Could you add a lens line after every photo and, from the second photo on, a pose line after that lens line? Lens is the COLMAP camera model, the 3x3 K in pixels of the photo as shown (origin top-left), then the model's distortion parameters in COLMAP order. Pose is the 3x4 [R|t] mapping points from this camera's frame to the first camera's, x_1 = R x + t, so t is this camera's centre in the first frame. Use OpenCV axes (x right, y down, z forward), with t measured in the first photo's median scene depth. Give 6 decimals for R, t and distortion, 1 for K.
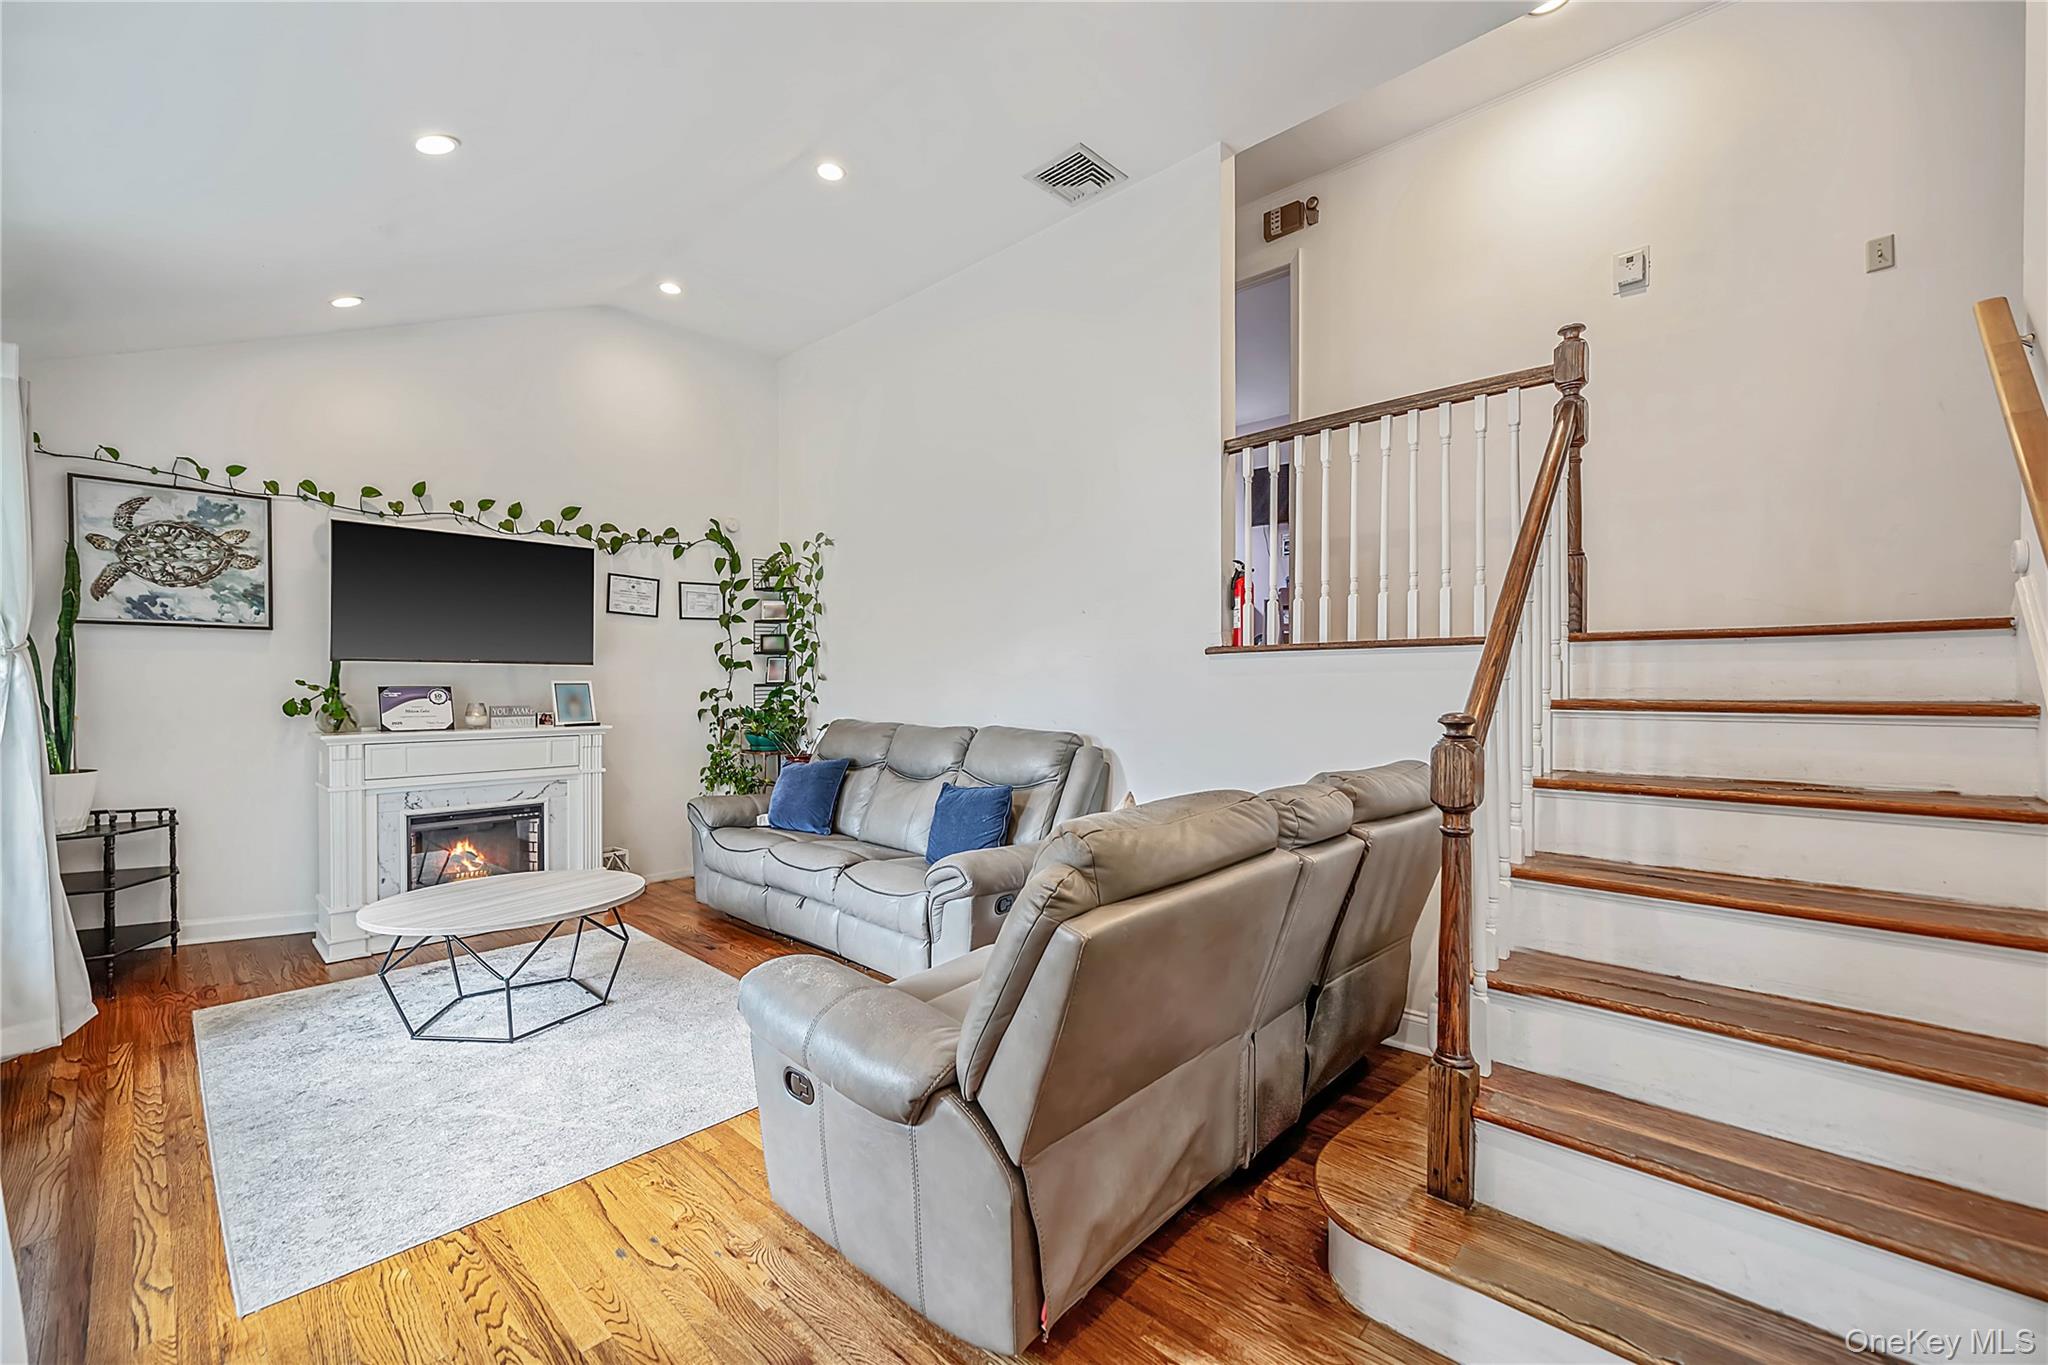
lens RADIAL K [[839.5, 0, 1043.3], [0, 839.5, 688.8], [0, 0, 1]] dist [-0.001008, -0.000298]
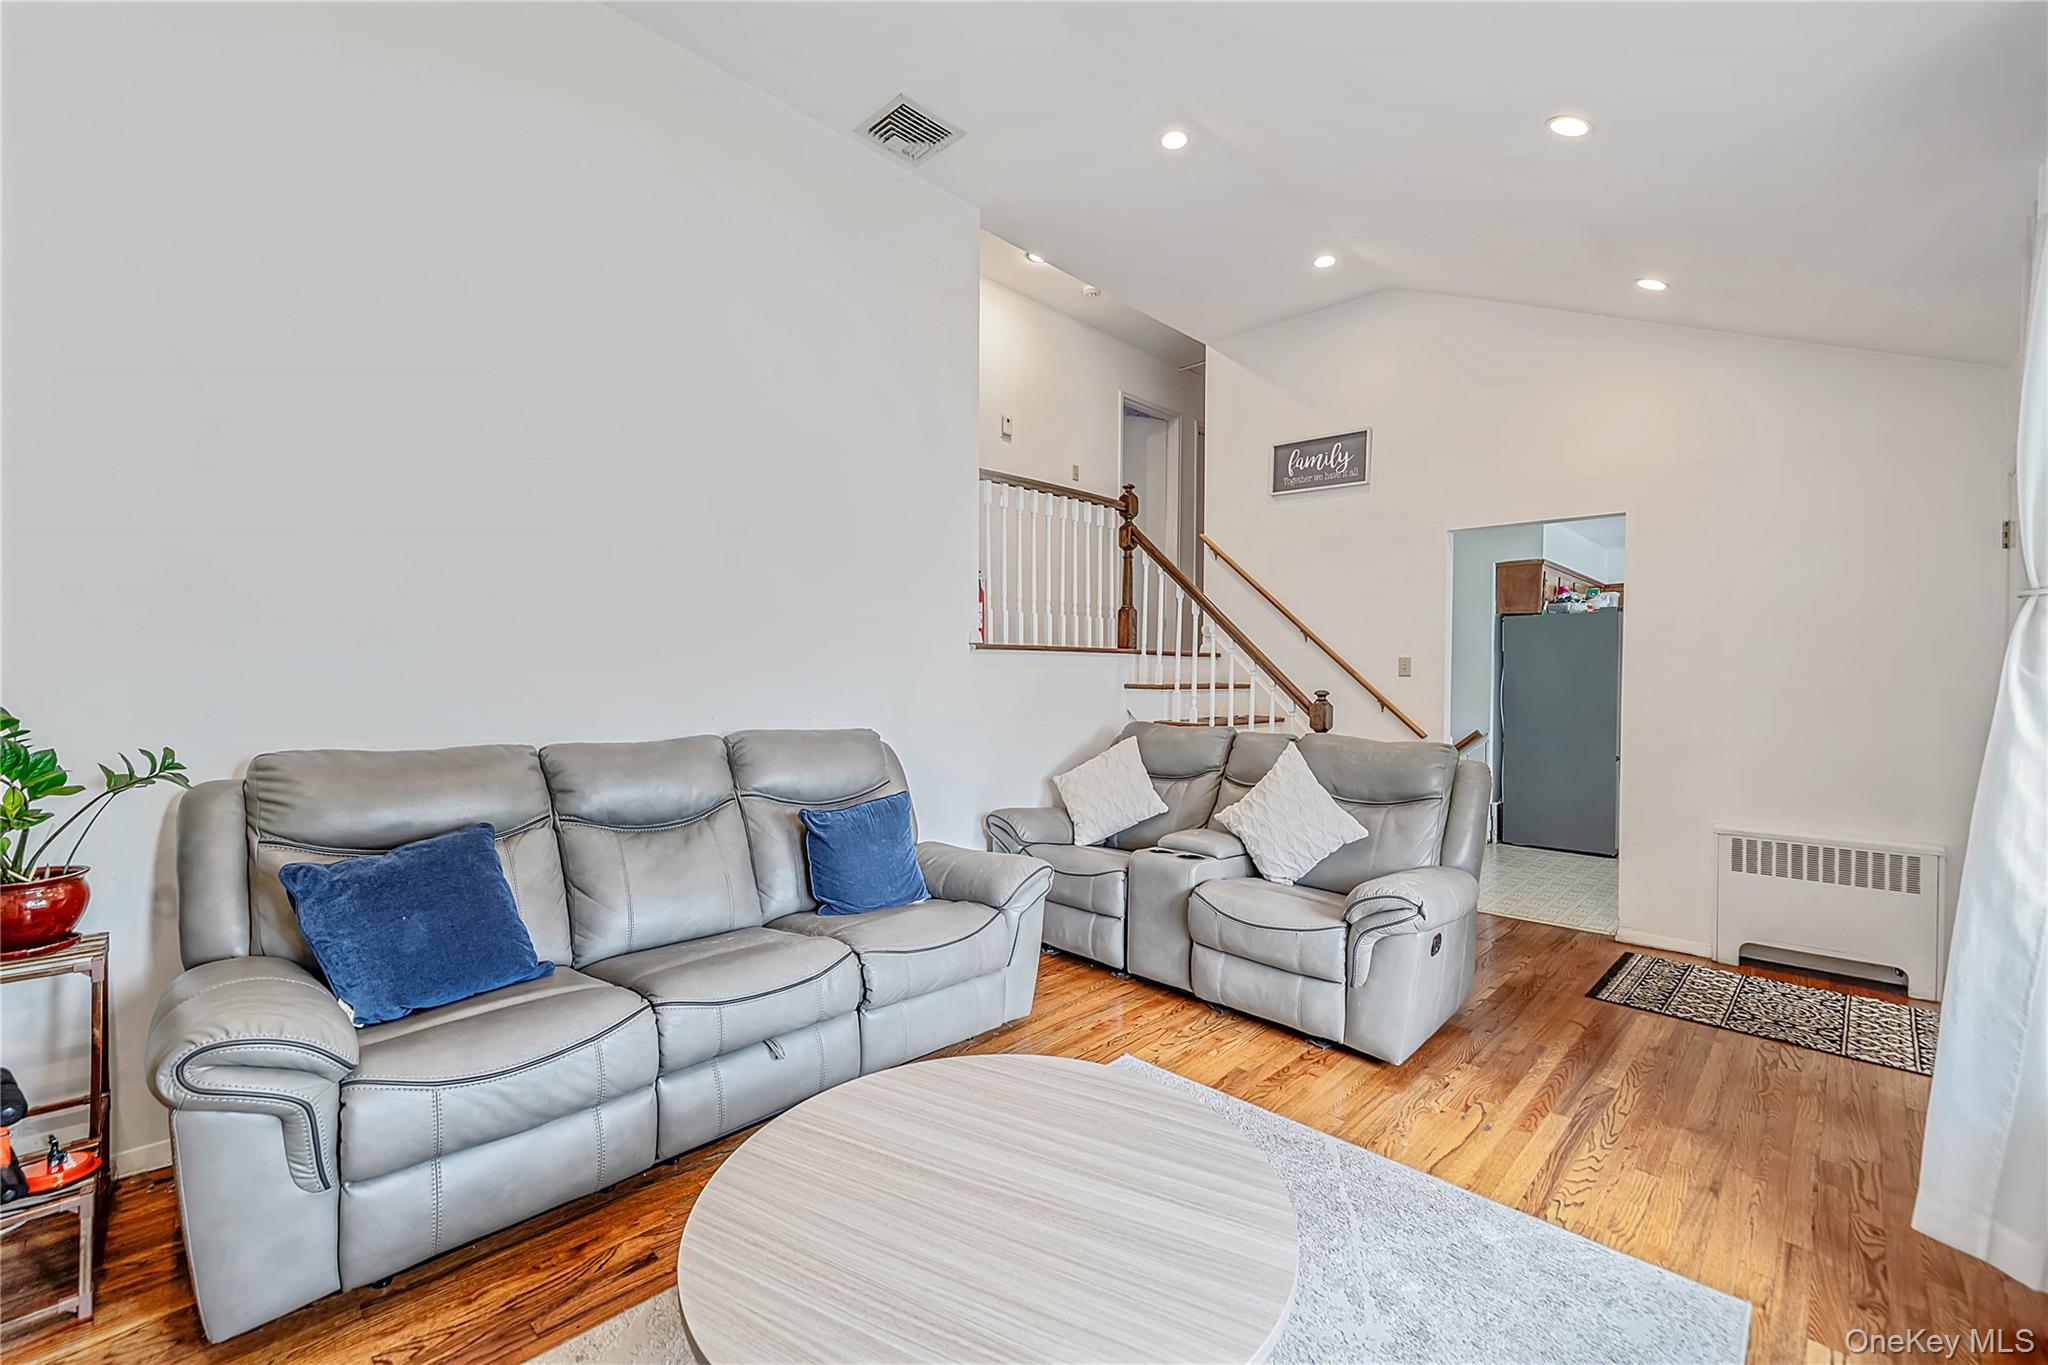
lens RADIAL K [[839.5, 0, 1043.3], [0, 839.5, 688.8], [0, 0, 1]] dist [-0.001008, -0.000298]
pose [[0.019758, -0.012974, 0.999721, -1.676126], [0.001986, 0.999914, 0.012937, -0.004635], [-0.999803, 0.001730, 0.019782, 1.555098]]
